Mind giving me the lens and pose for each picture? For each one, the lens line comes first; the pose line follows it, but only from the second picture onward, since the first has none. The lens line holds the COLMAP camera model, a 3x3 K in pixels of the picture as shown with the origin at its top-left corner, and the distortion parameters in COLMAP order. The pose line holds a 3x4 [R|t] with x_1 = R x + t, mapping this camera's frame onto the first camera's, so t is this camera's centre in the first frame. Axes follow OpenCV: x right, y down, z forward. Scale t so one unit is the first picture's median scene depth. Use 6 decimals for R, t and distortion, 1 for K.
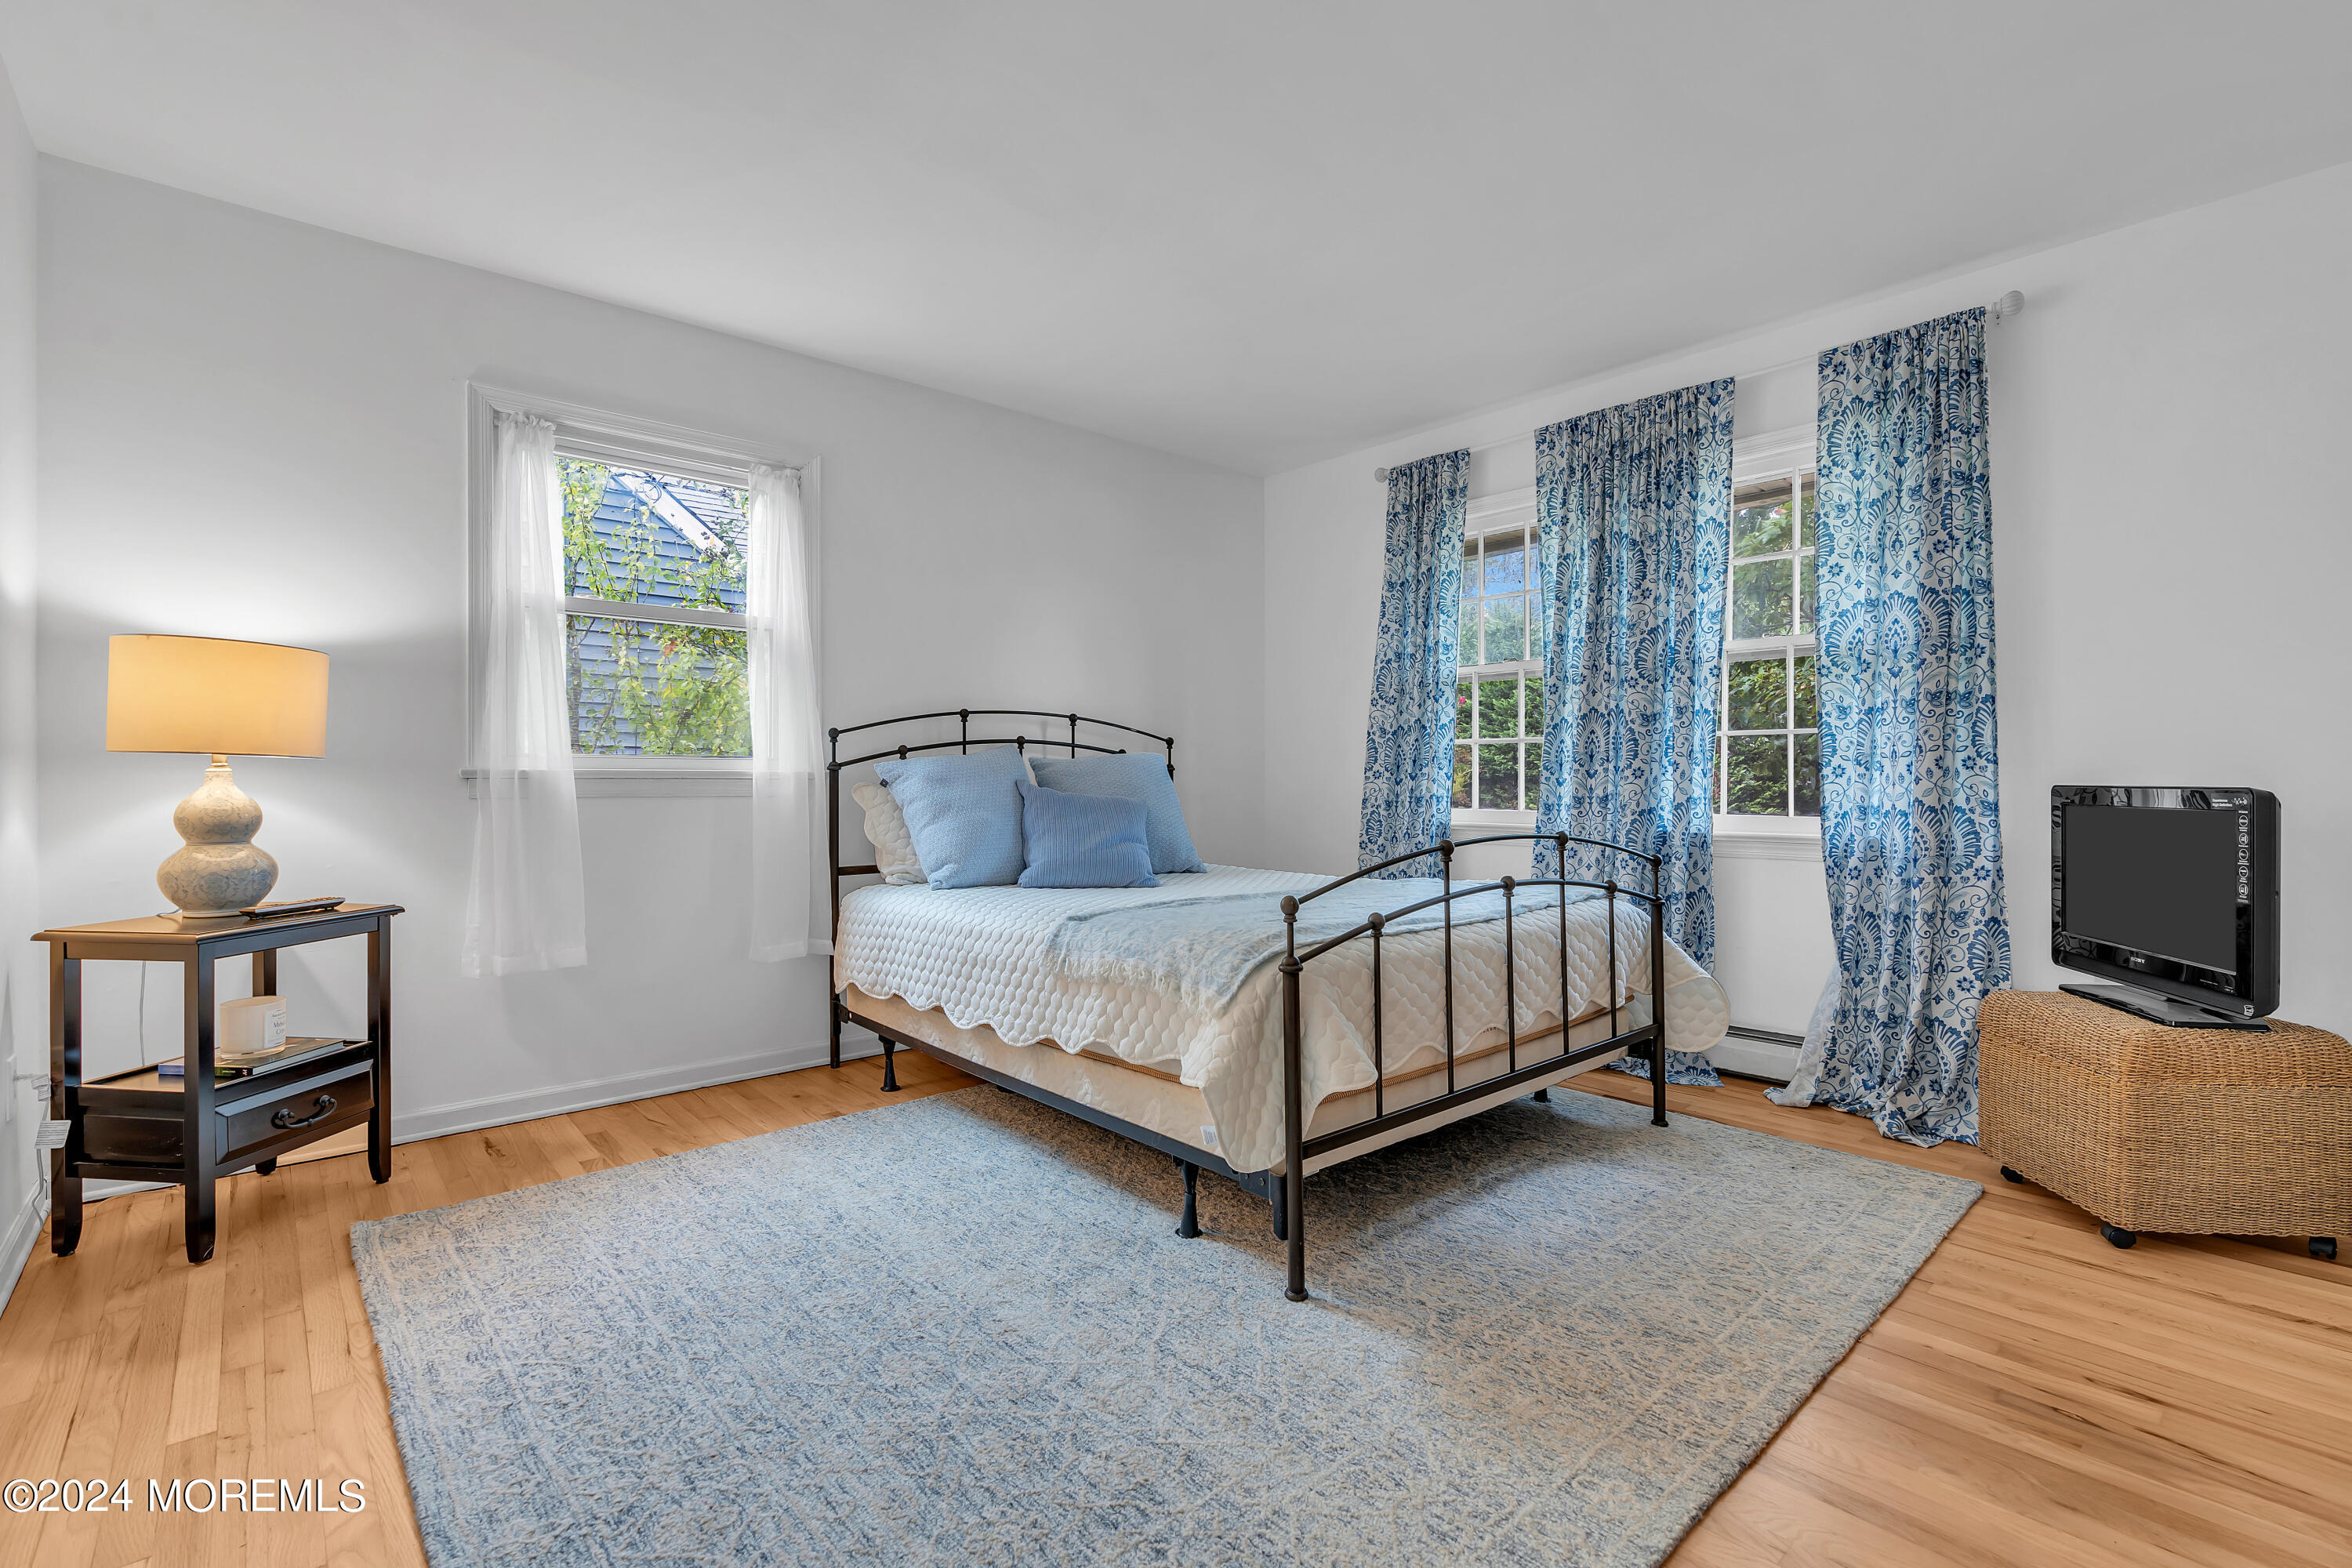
lens RADIAL K [[1045.1, 0, 1189.9], [0, 1045.1, 780.0], [0, 0, 1]] dist [-0.005729, 0.000044]
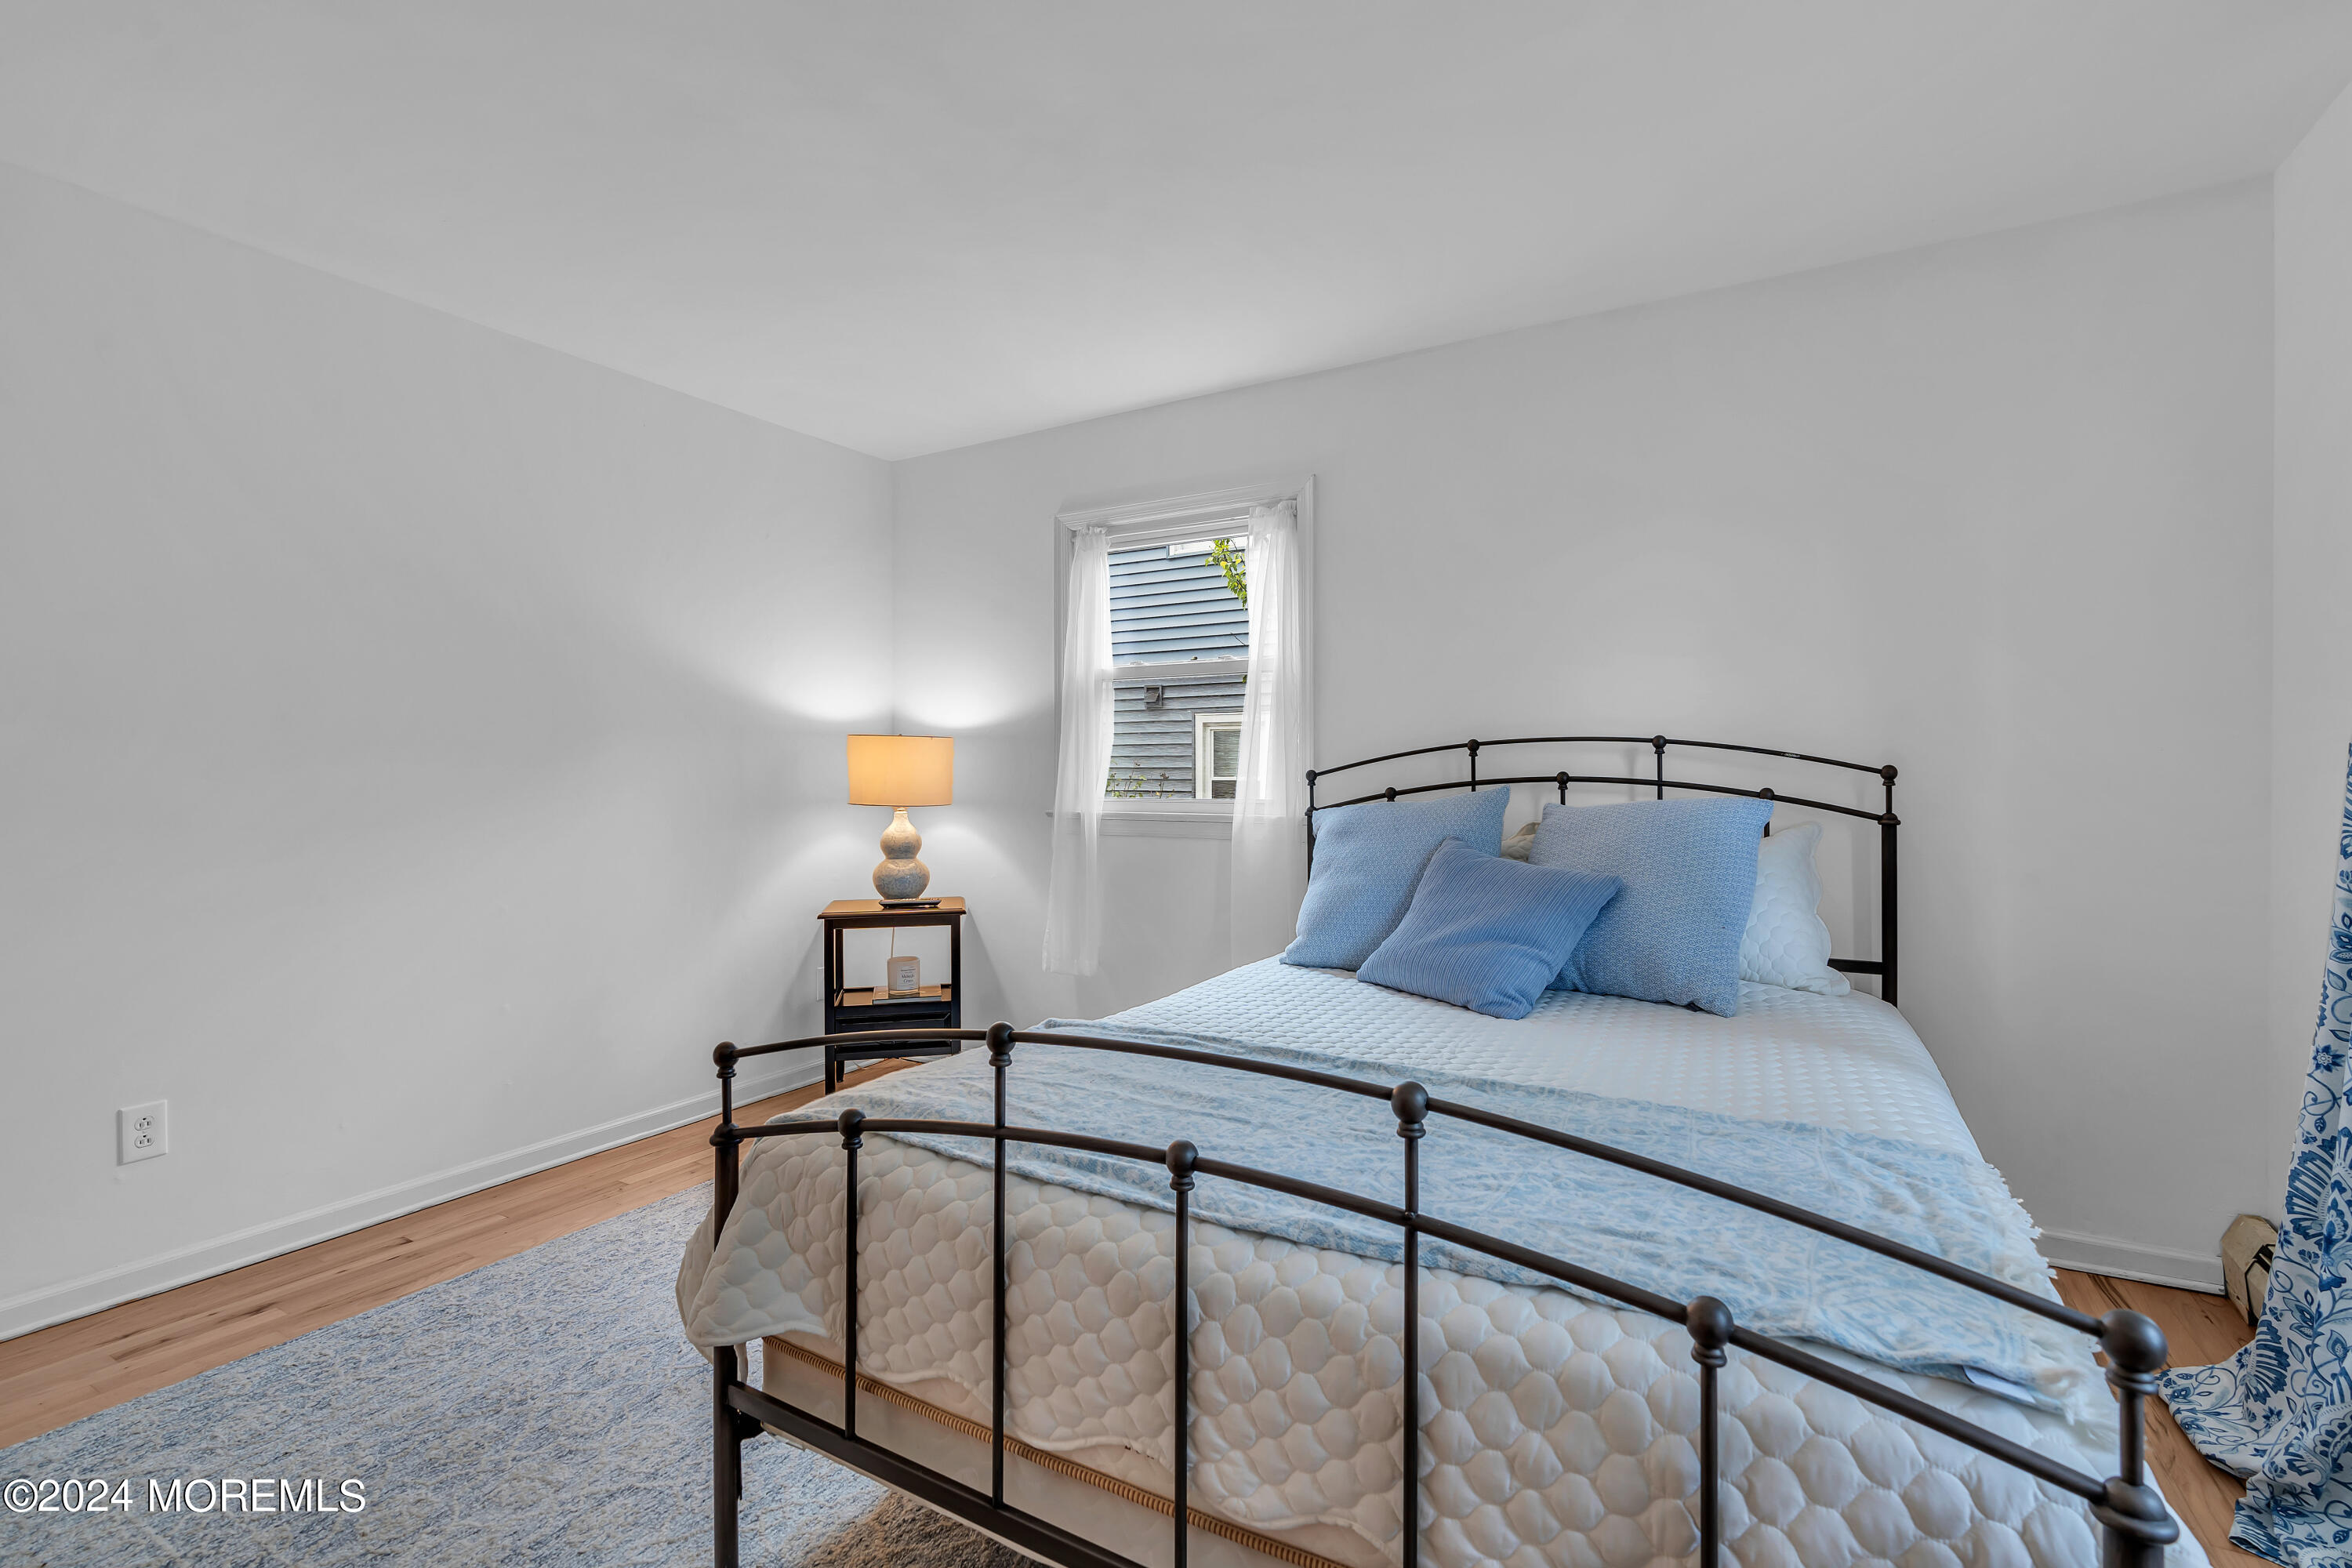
lens RADIAL K [[1045.1, 0, 1193.0], [0, 1045.1, 778.4], [0, 0, 1]] dist [-0.005729, 0.000044]
pose [[0.325604, -0.014529, -0.945395, 0.509451], [-0.011466, 0.999748, -0.019313, -0.025031], [0.945437, 0.017128, 0.325355, 0.632416]]
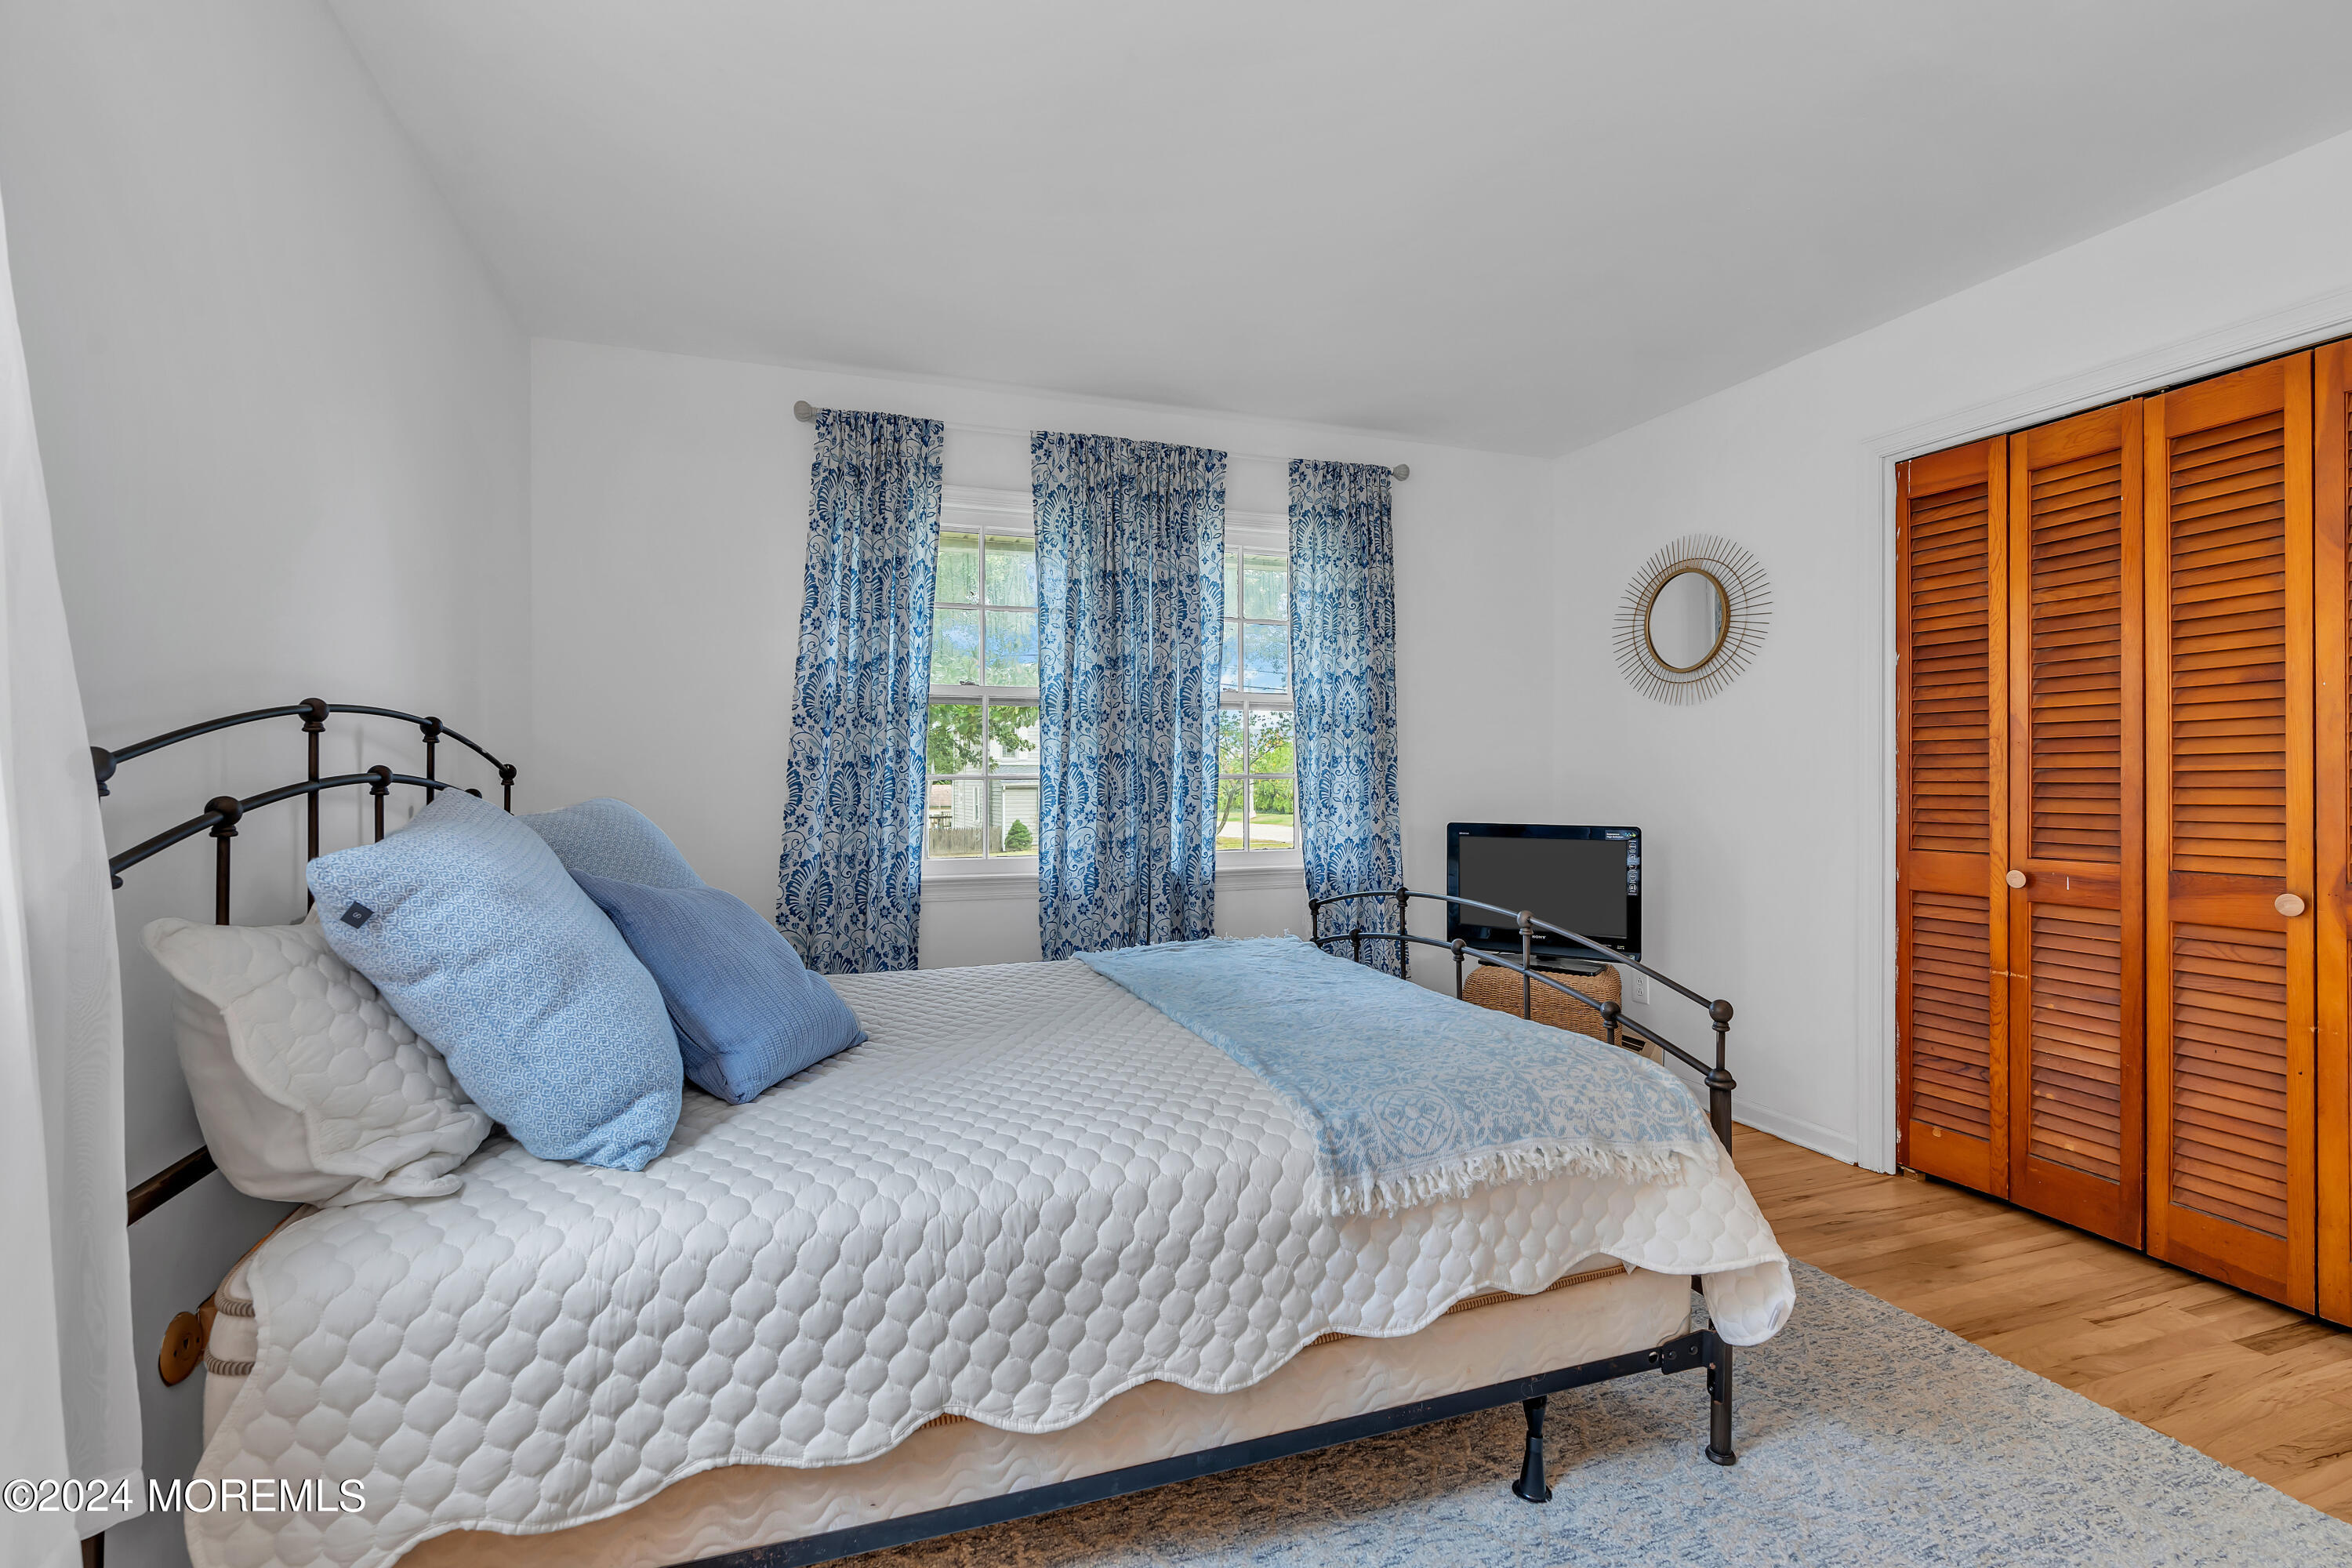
lens RADIAL K [[1045.1, 0, 1162.7], [0, 1045.1, 780.0], [0, 0, 1]] dist [-0.005729, 0.000044]
pose [[0.395637, -0.000186, 0.918407, -0.513023], [0.003163, 0.999994, -0.001160, -0.041790], [-0.918401, 0.003364, 0.395636, 0.630781]]
